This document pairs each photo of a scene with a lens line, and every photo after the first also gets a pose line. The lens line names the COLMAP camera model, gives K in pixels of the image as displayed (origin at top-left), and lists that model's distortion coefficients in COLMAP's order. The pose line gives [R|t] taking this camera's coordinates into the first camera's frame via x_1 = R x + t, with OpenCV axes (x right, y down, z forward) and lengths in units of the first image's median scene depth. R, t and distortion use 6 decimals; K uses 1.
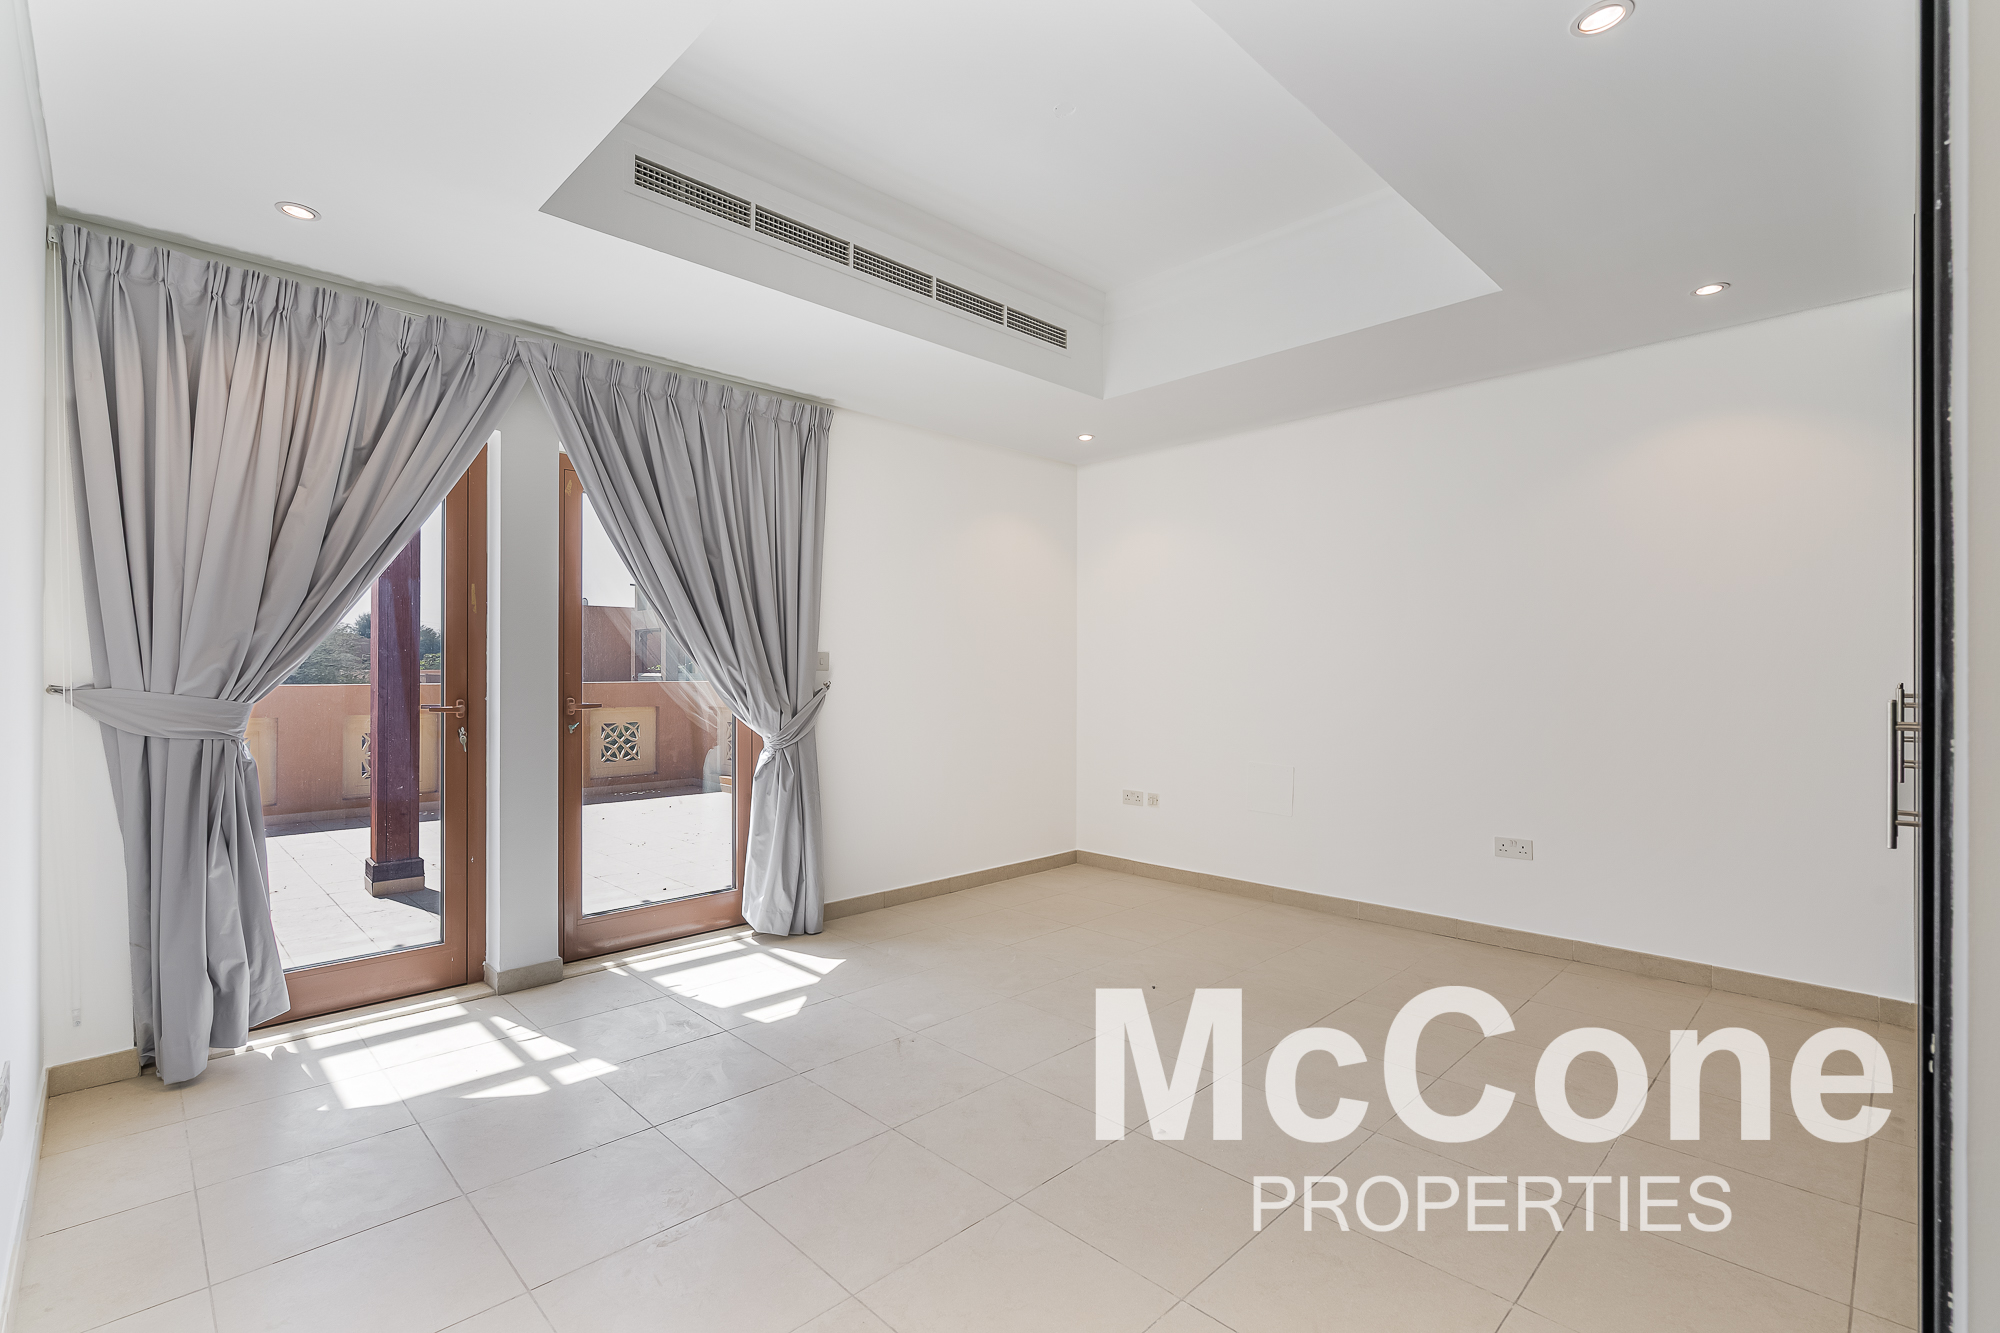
lens RADIAL K [[905.5, 0, 998.6], [0, 905.5, 661.0], [0, 0, 1]] dist [0.013671, -0.000034]
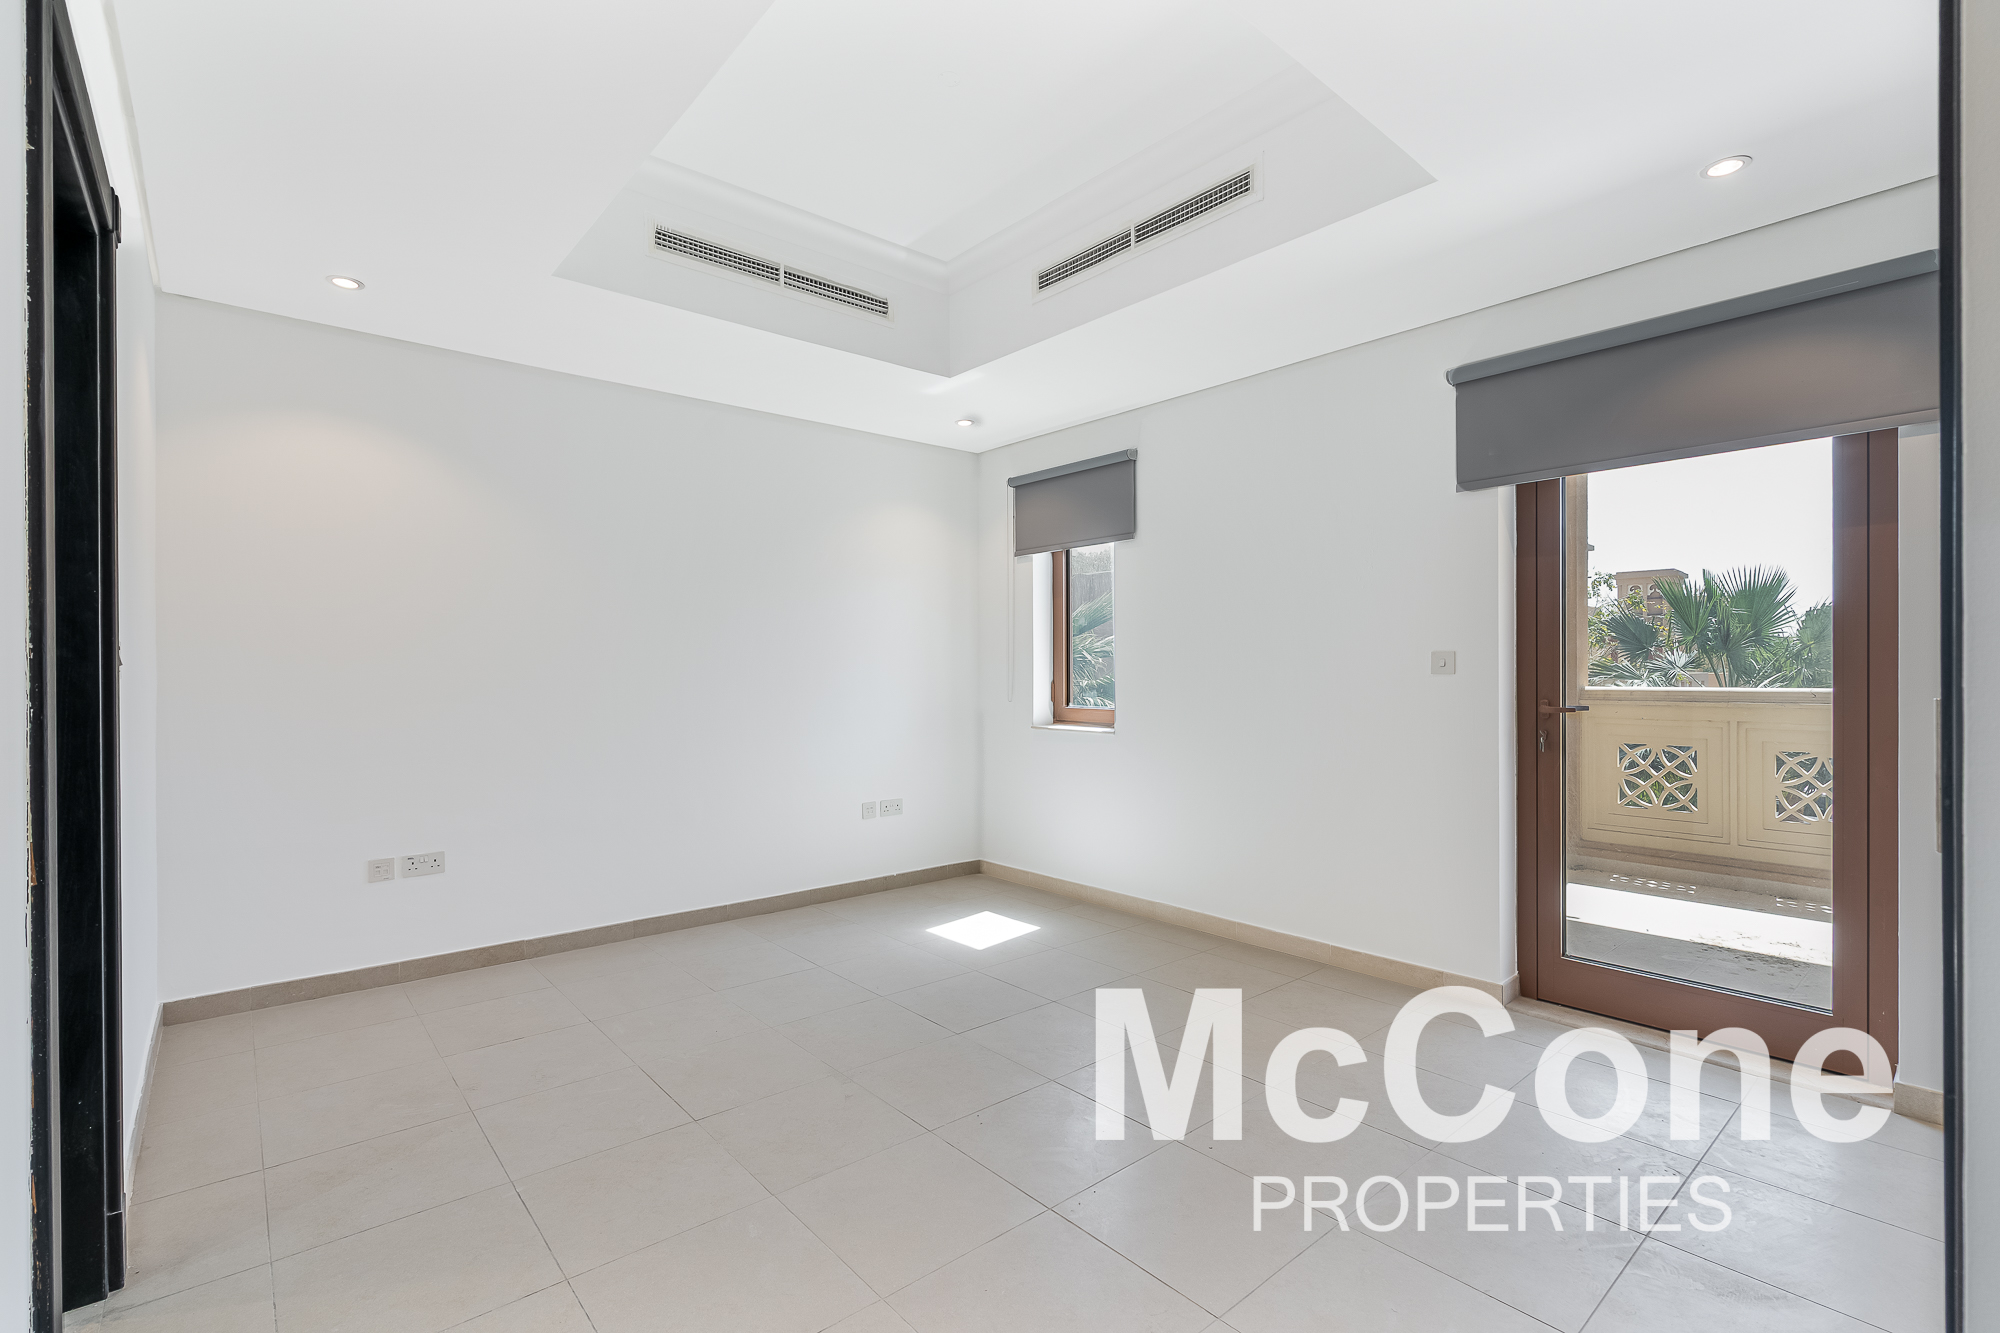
lens RADIAL K [[905.5, 0, 999.3], [0, 905.5, 671.4], [0, 0, 1]] dist [0.013671, -0.000034]
pose [[-0.075064, -0.003815, -0.997171, 0.203107], [-0.004166, 0.999985, -0.003512, 0.024880], [0.997170, 0.003891, -0.075078, 0.618491]]
